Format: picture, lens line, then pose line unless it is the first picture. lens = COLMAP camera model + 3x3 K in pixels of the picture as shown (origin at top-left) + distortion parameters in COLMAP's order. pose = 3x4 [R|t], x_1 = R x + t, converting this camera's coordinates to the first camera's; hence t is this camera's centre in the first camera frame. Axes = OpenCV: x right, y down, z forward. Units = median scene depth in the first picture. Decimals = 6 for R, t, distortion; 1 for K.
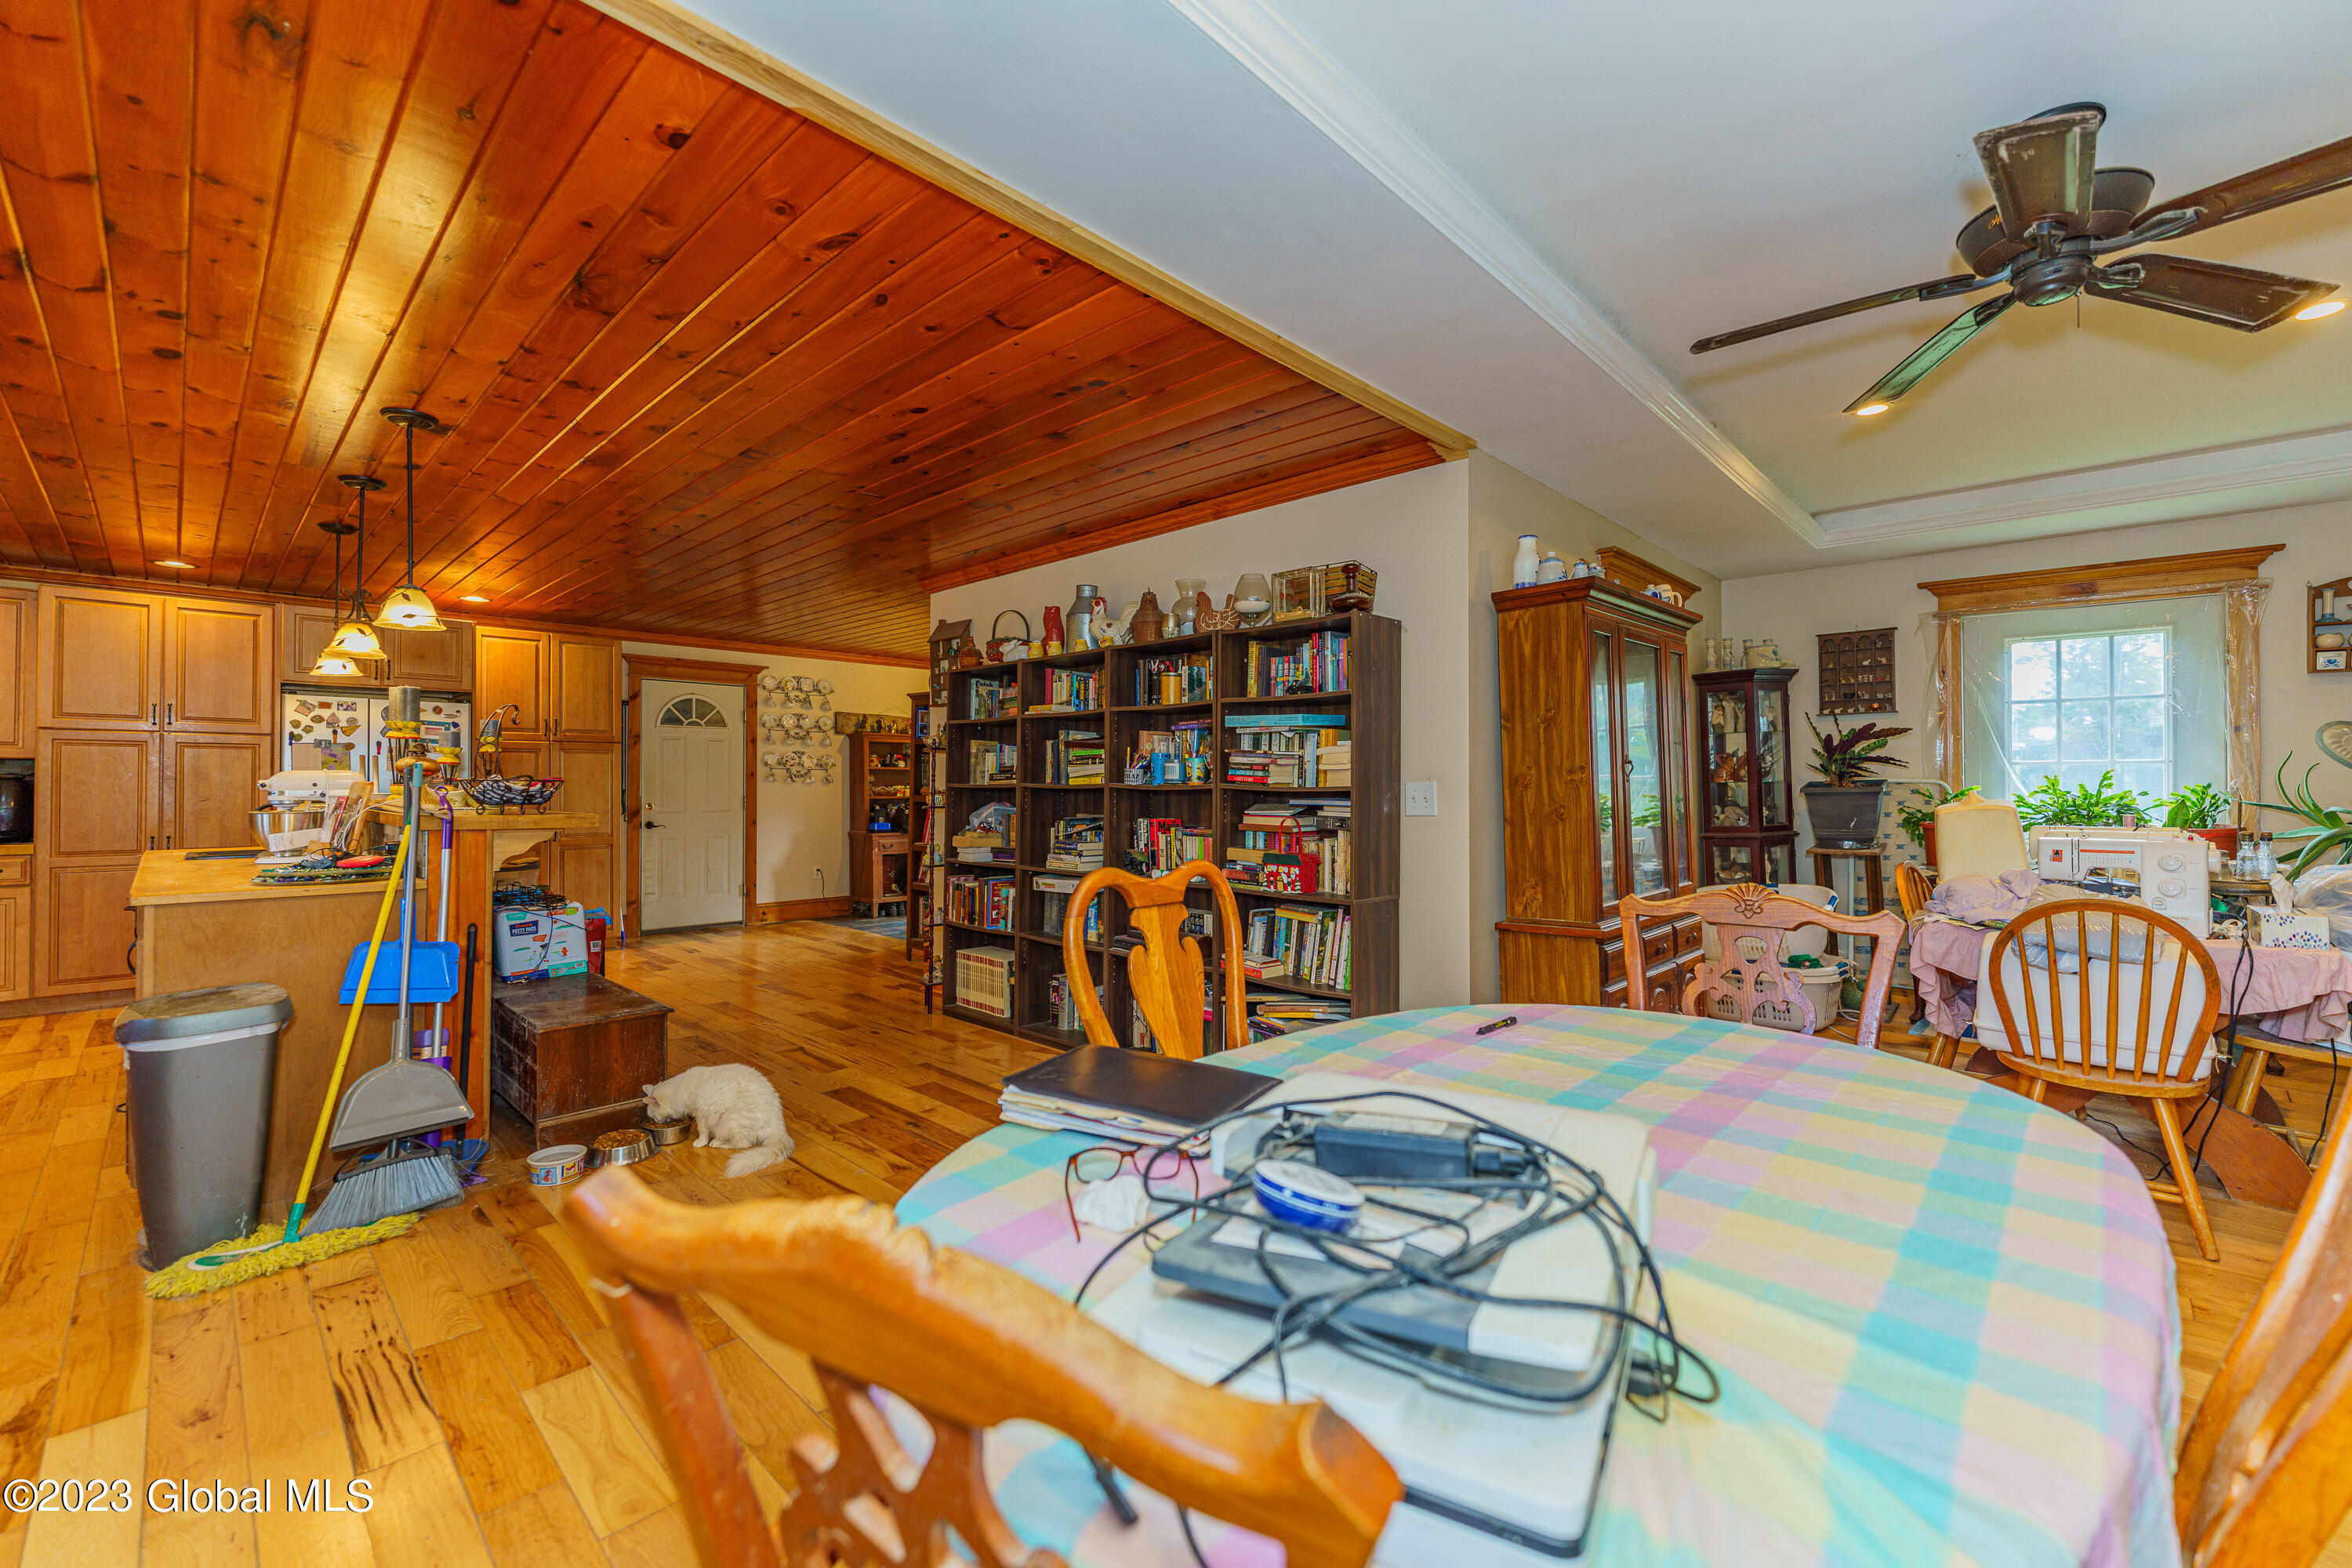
lens RADIAL K [[962.0, 0, 1172.6], [0, 962.0, 775.7], [0, 0, 1]] dist [-0.004771, 0.000508]
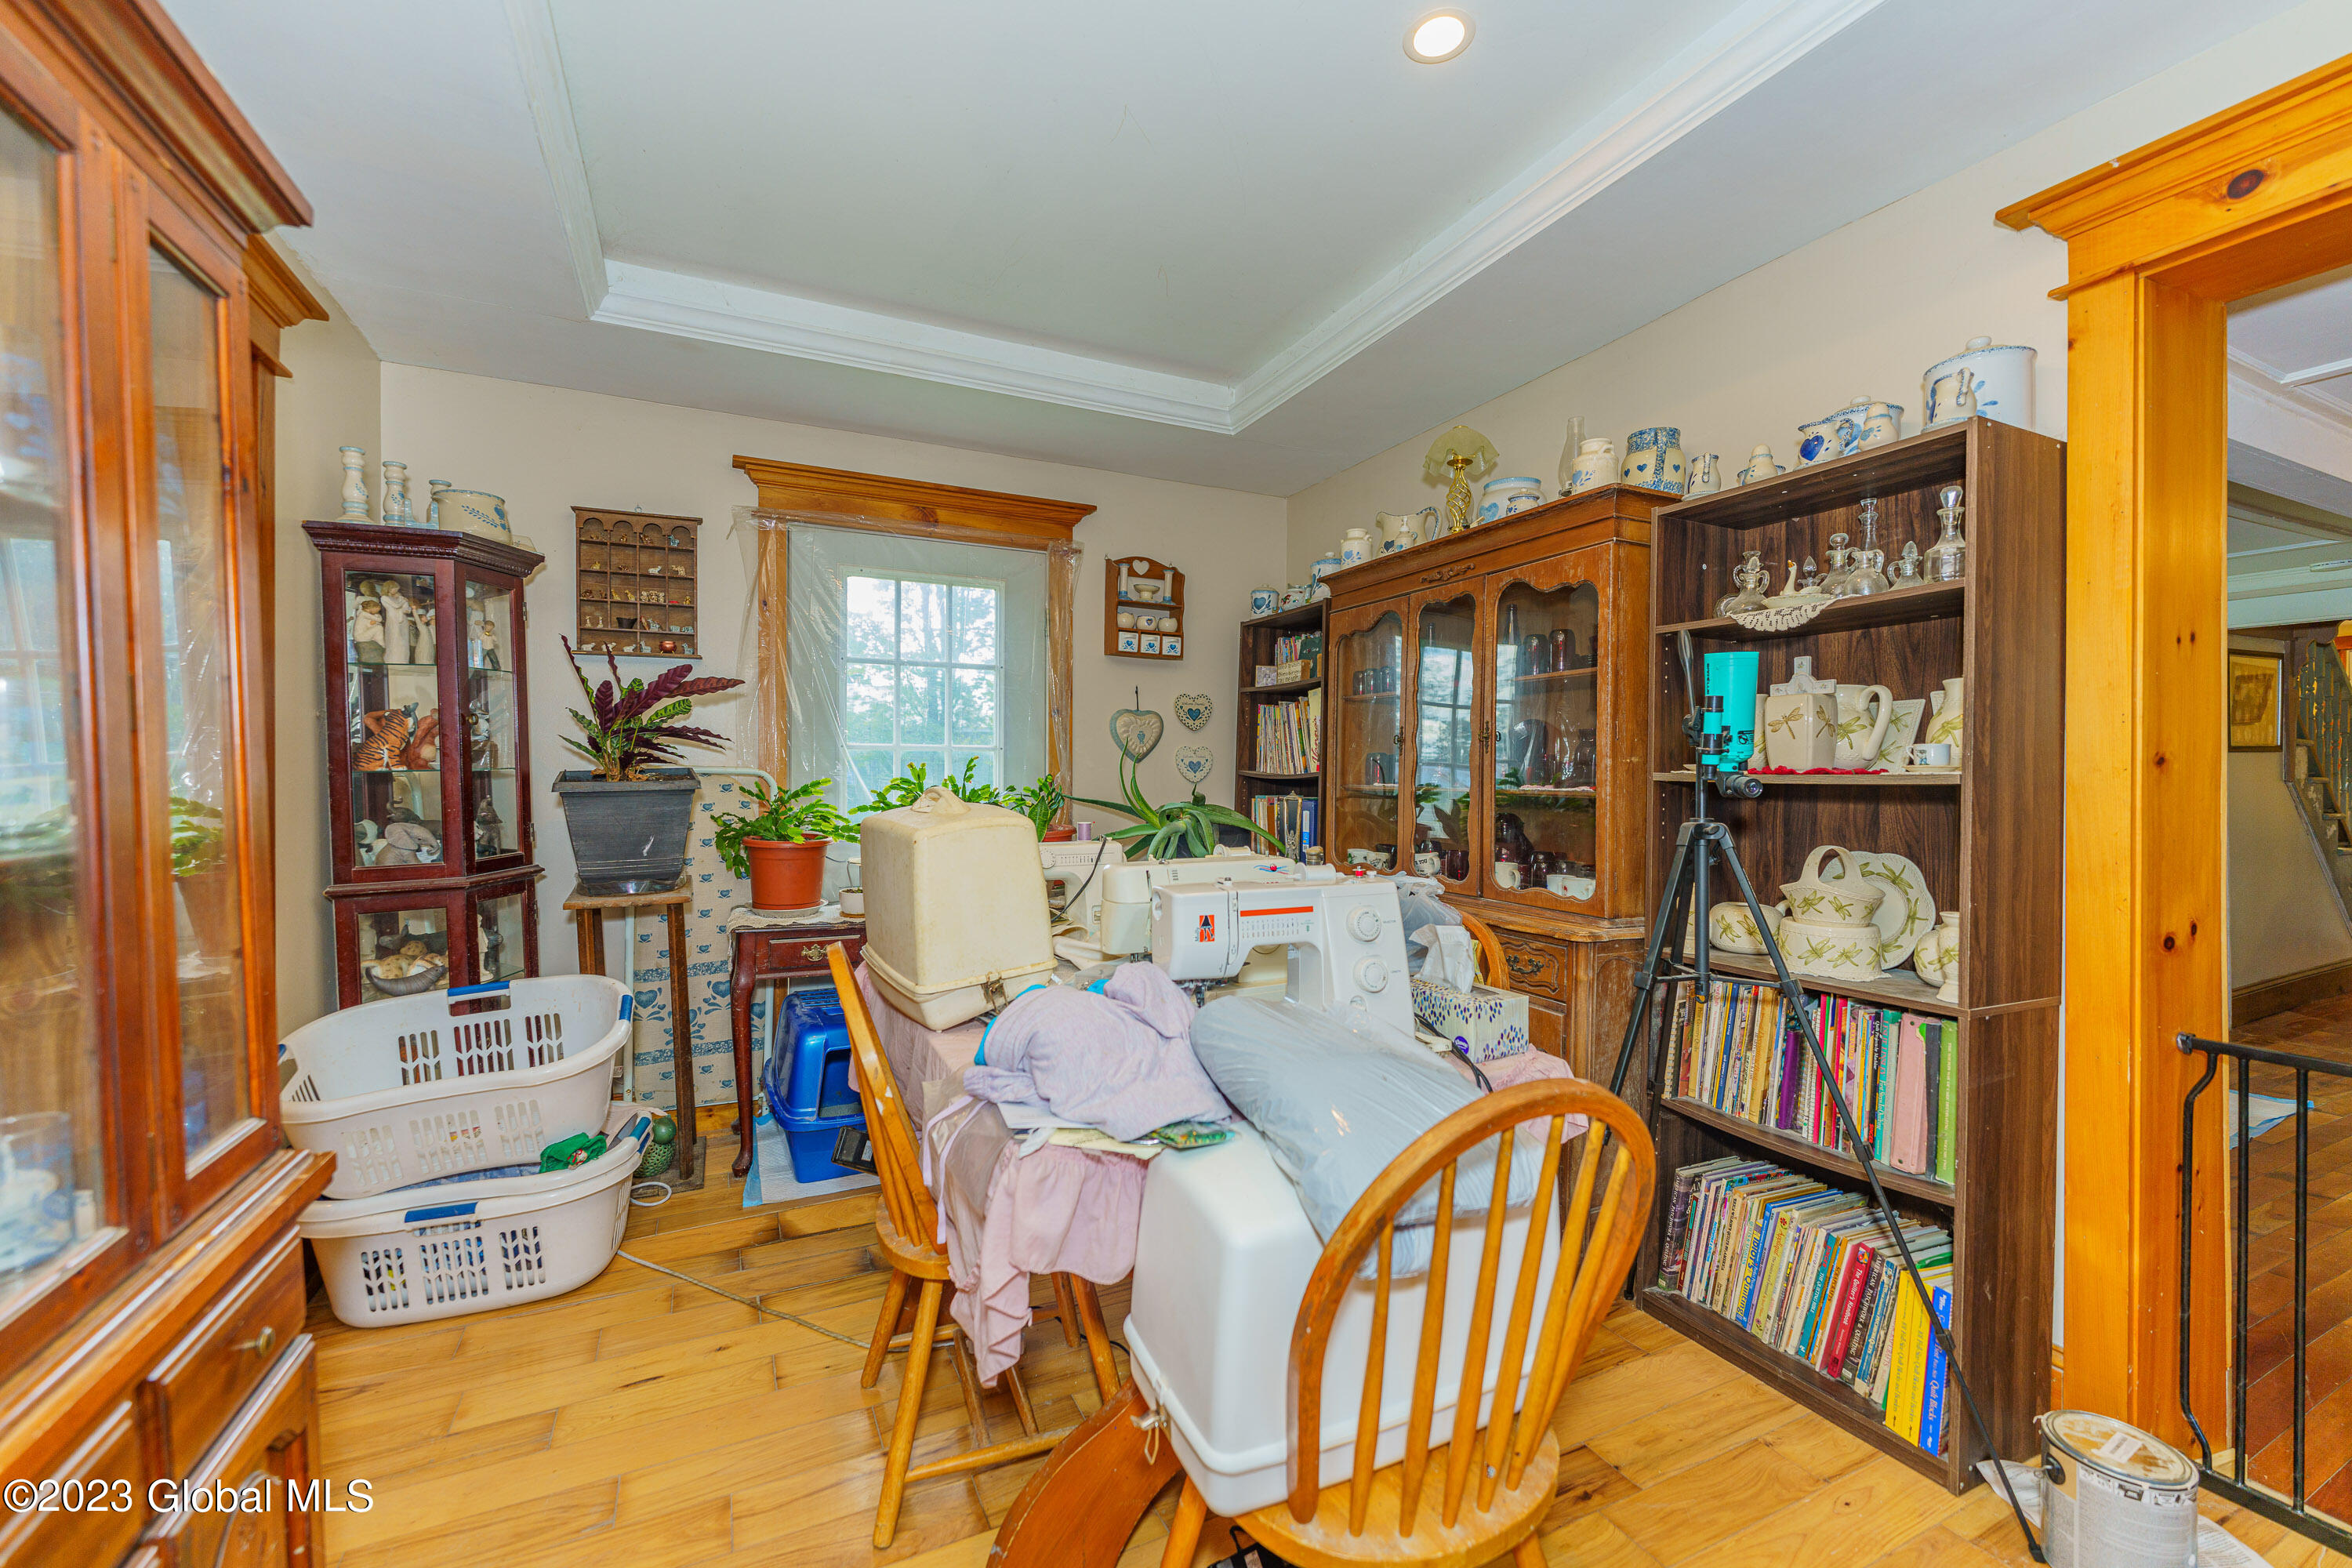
lens RADIAL K [[962.0, 0, 1175.6], [0, 962.0, 782.7], [0, 0, 1]] dist [-0.004771, 0.000508]
pose [[0.347270, -0.003919, 0.937757, 0.282194], [-0.008966, 0.999932, 0.007499, 0.005692], [-0.937722, -0.011012, 0.347211, 0.497565]]
